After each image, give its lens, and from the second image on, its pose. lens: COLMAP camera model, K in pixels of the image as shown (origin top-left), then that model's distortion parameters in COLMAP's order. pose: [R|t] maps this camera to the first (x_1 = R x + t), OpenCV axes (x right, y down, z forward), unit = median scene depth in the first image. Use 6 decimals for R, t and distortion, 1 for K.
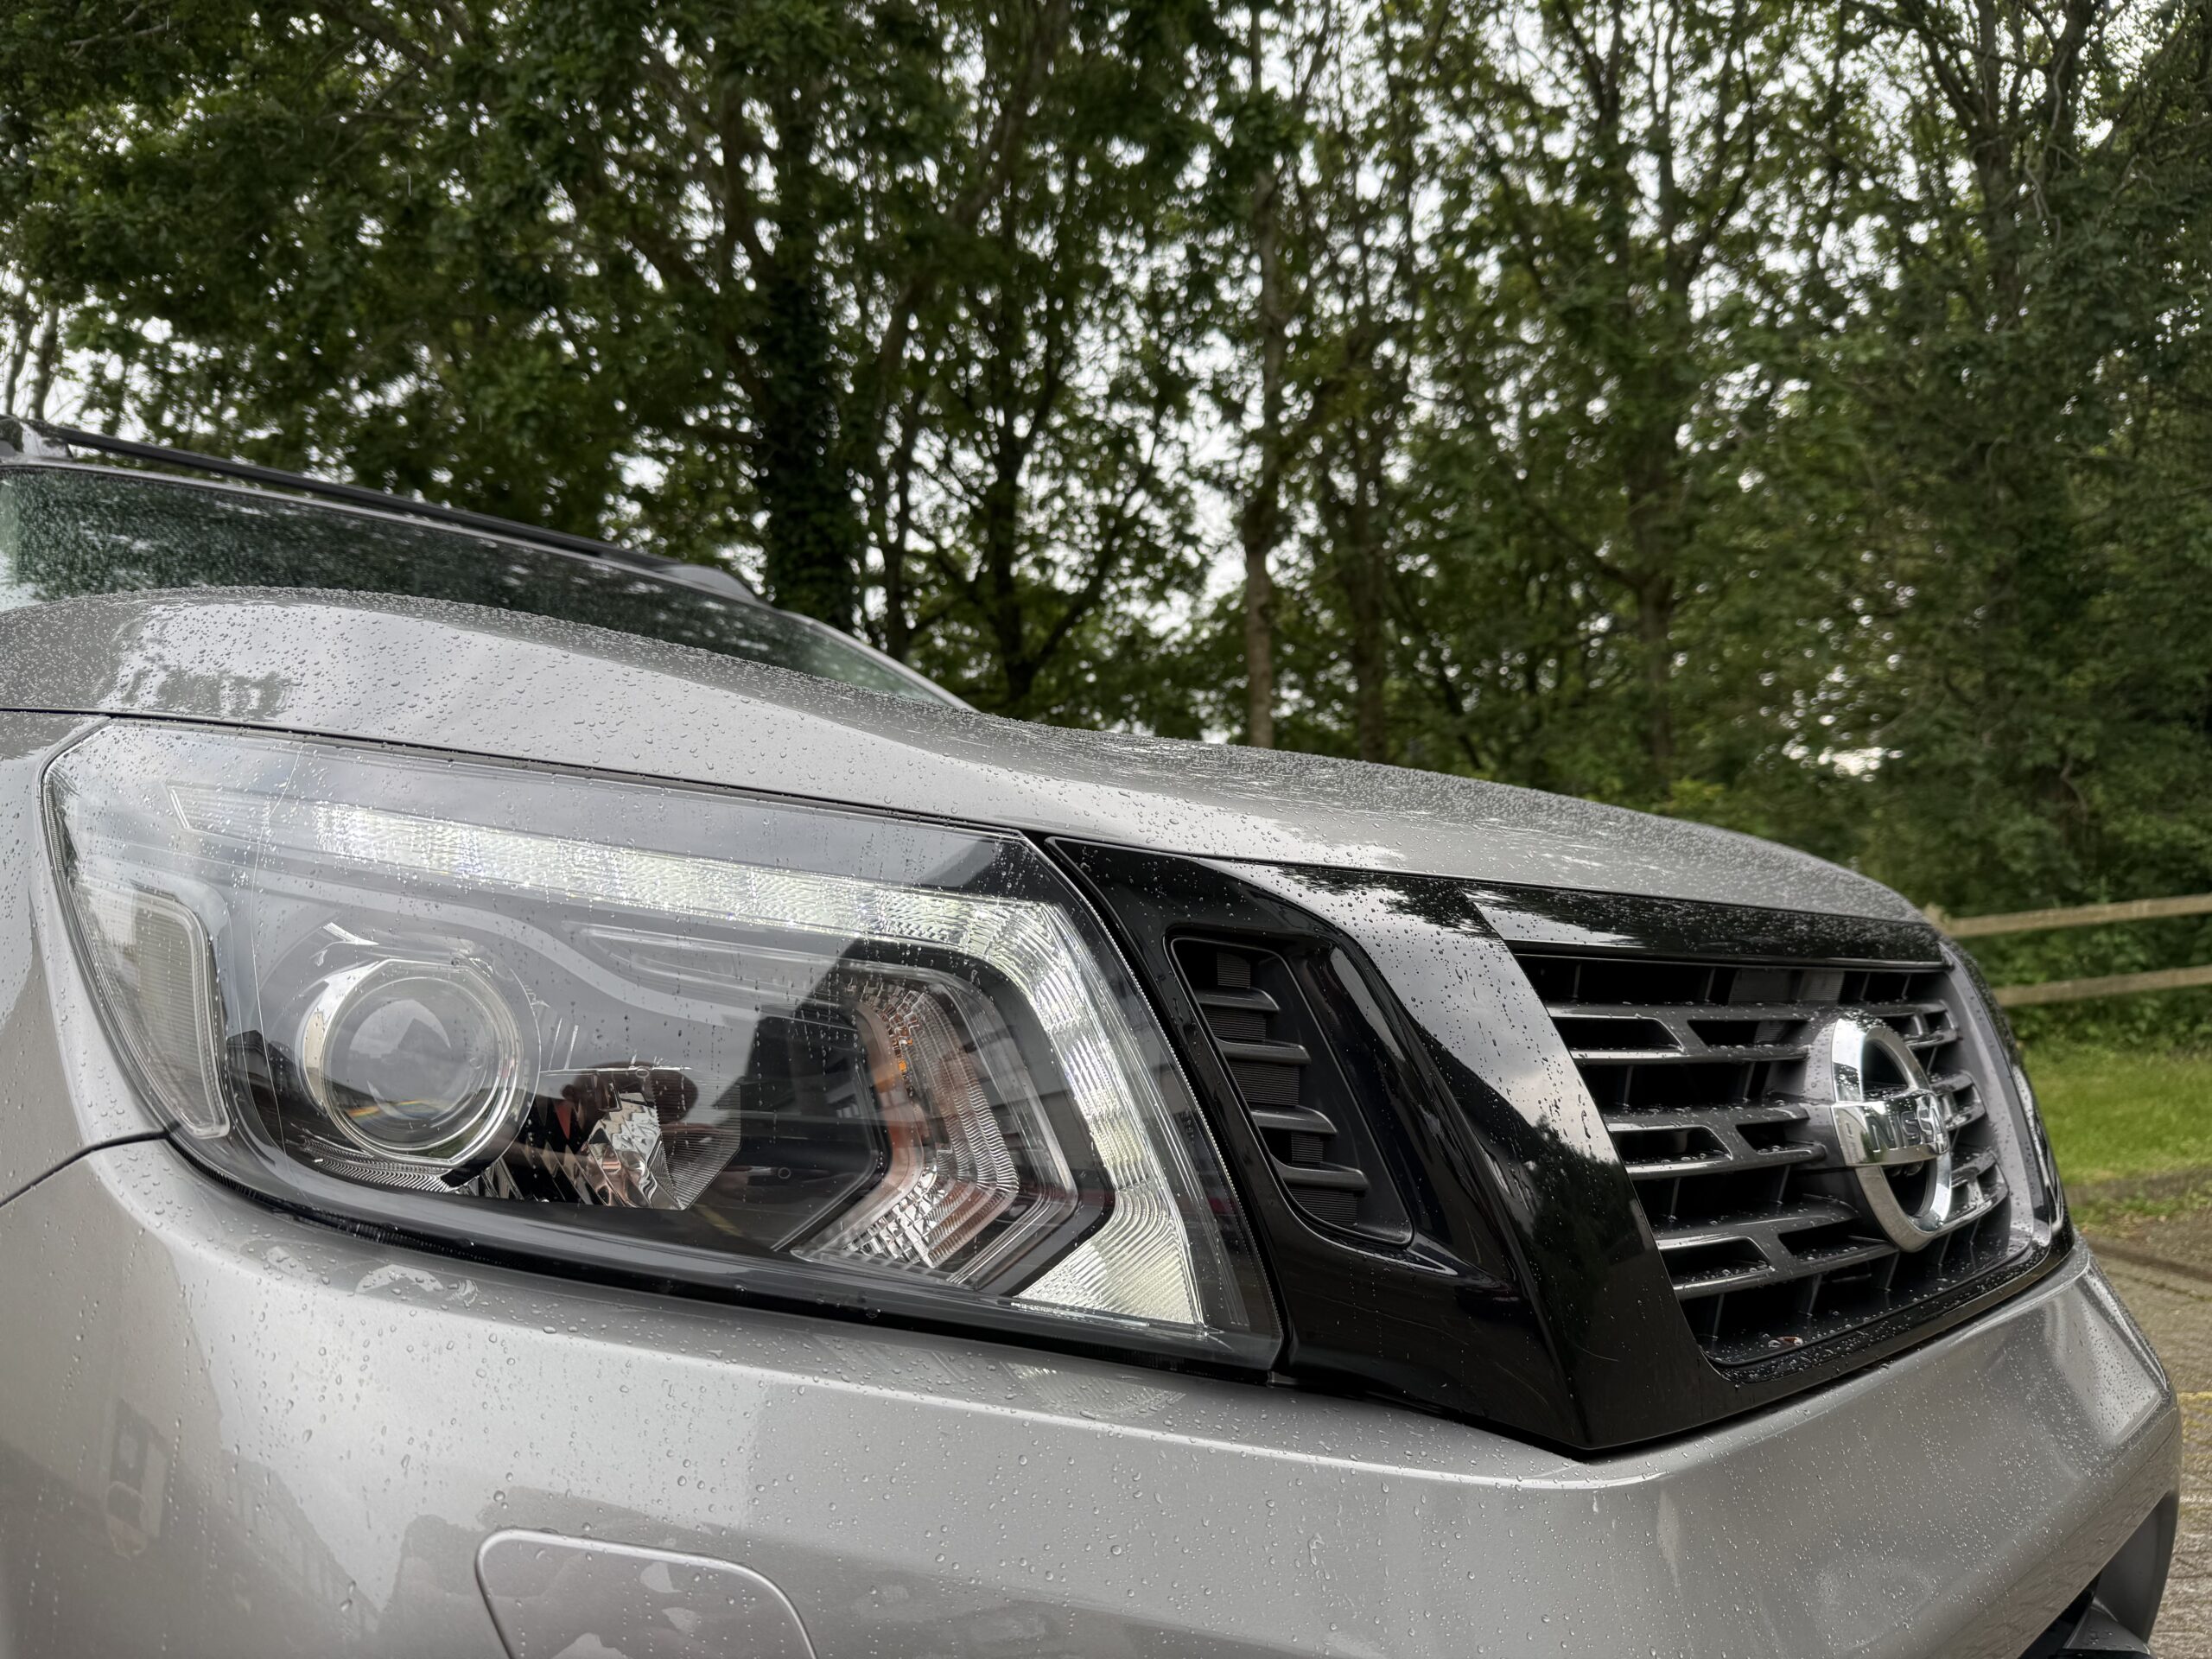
lens RADIAL K [[1539.2, 0, 1106.0], [0, 1539.2, 829.5], [0, 0, 1]] dist [-0.000503, -0.004496]
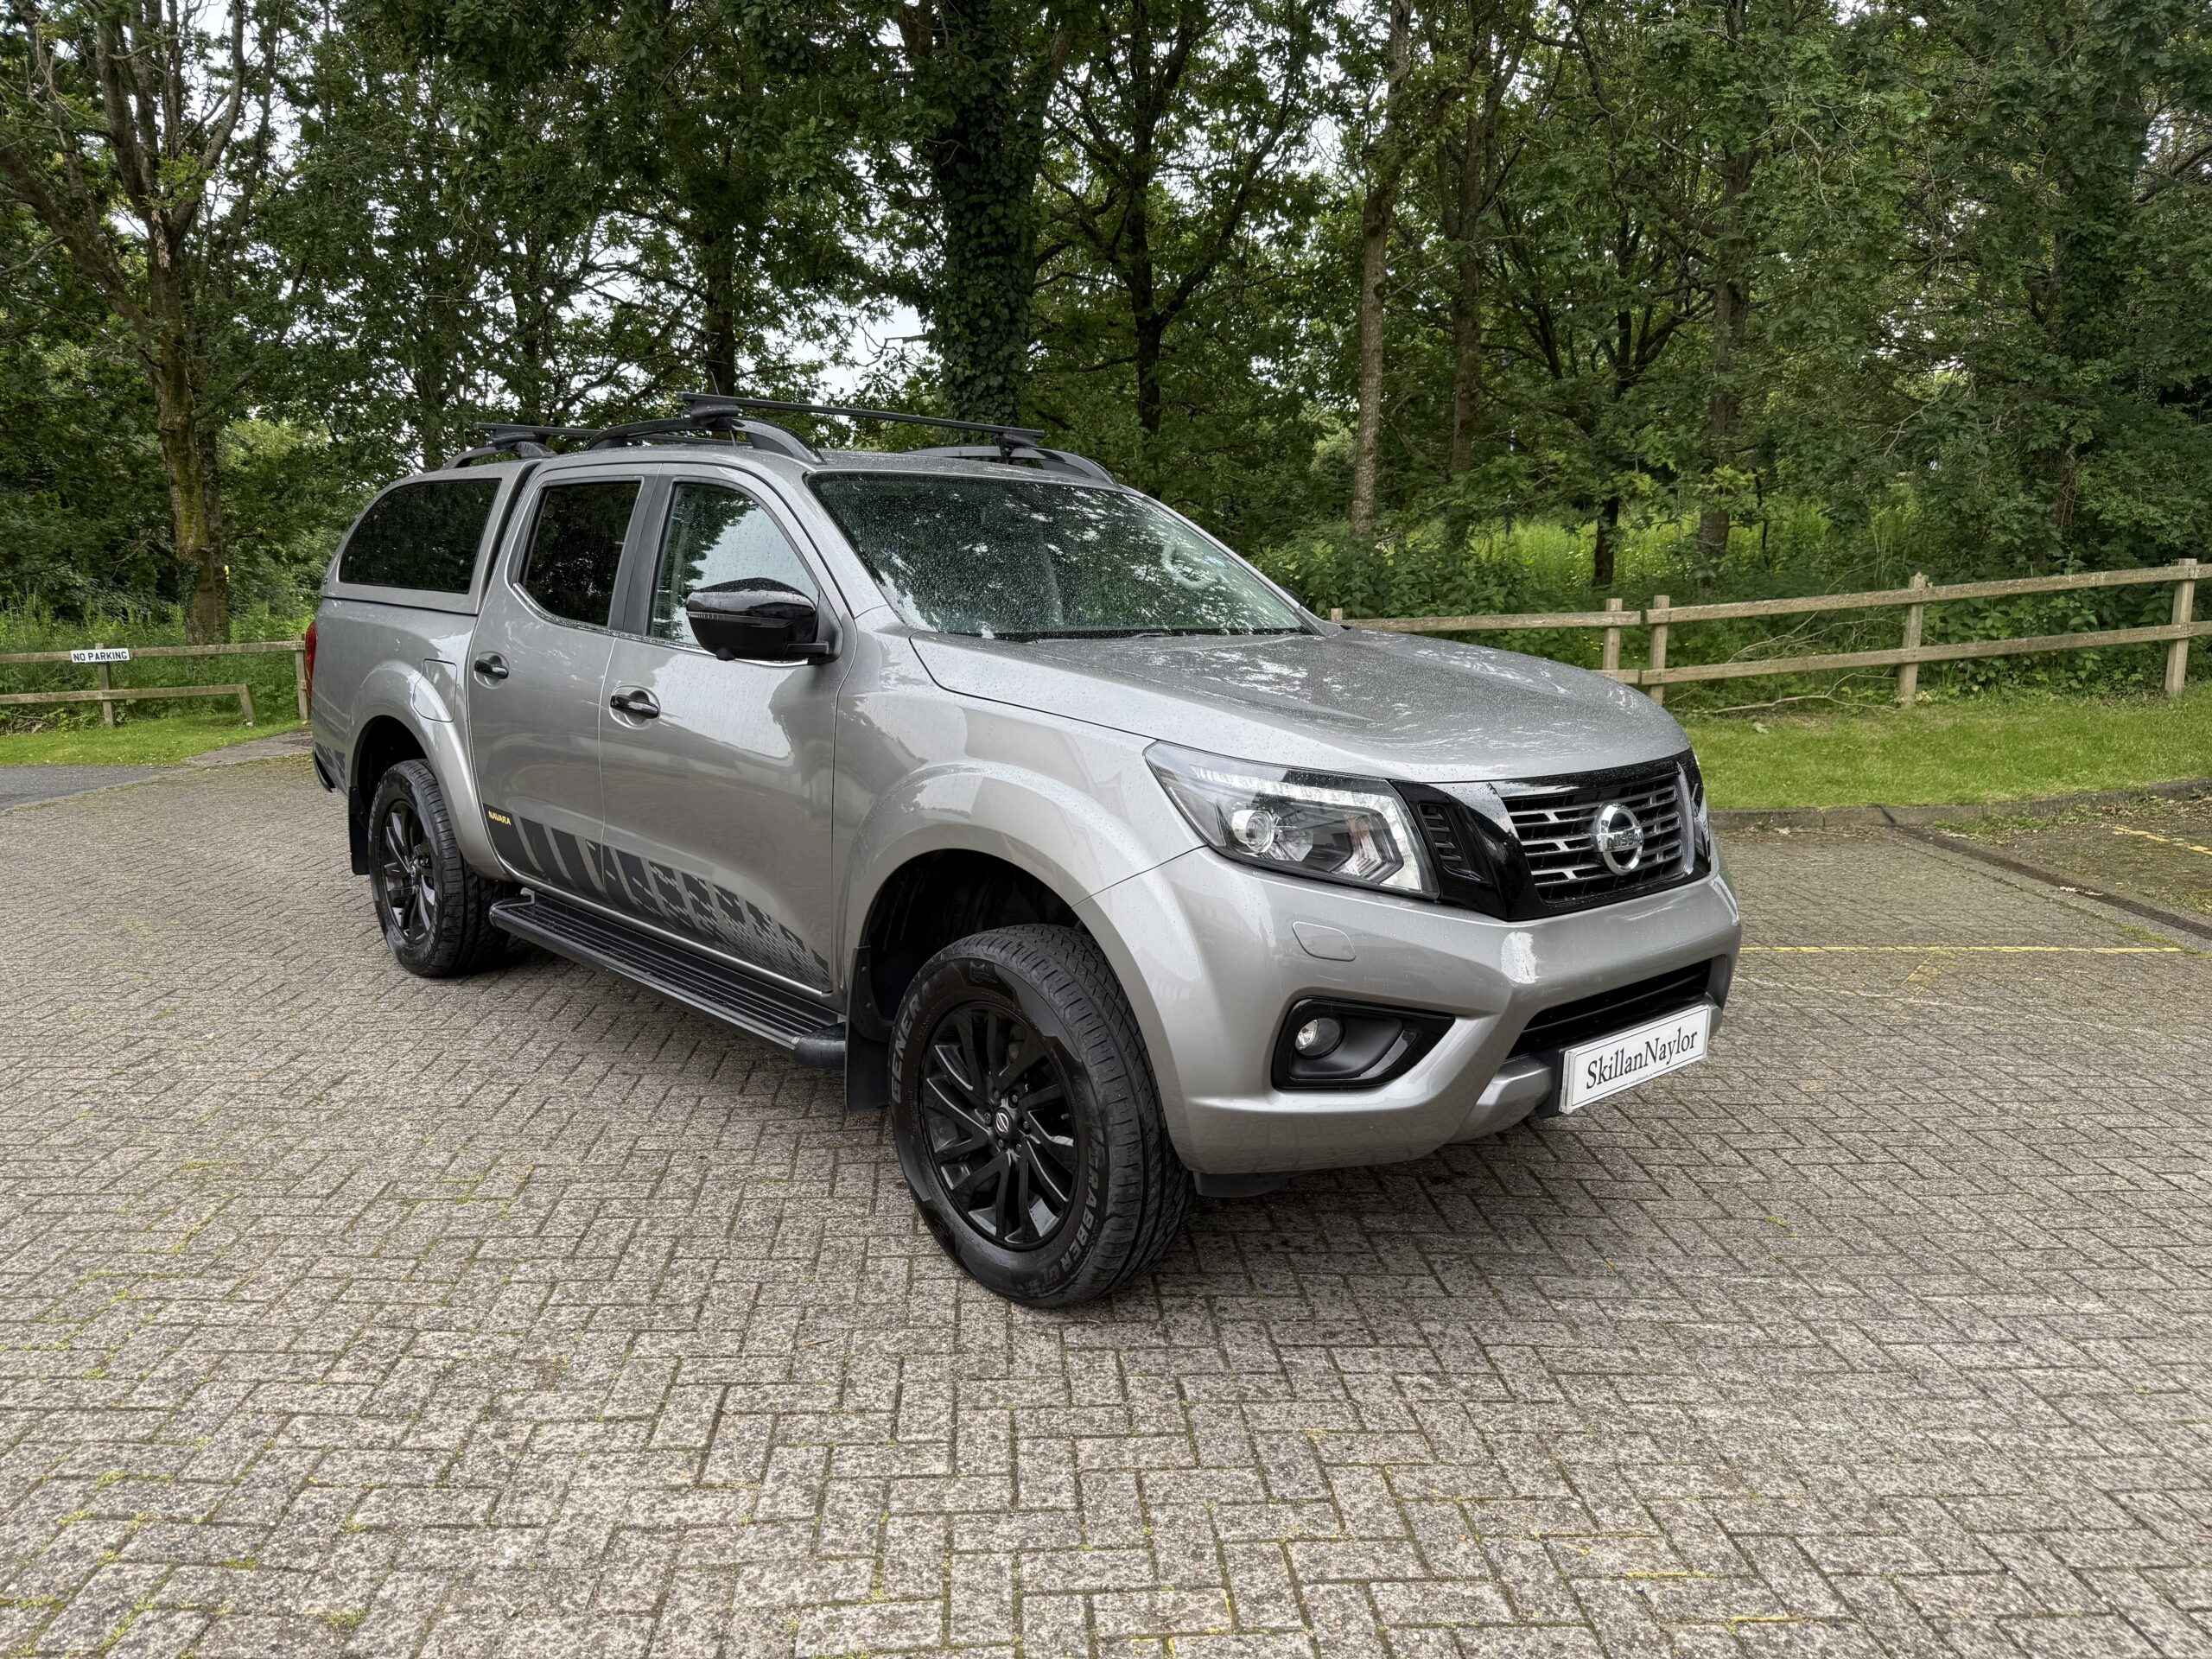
lens RADIAL K [[1502.8, 0, 1106.0], [0, 1502.8, 829.5], [0, 0, 1]] dist [-0.001394, -0.042262]
pose [[0.998512, 0.033370, -0.043128, -0.362643], [-0.020074, 0.960295, 0.278265, -0.565003], [0.050702, -0.276985, 0.959536, -1.722012]]
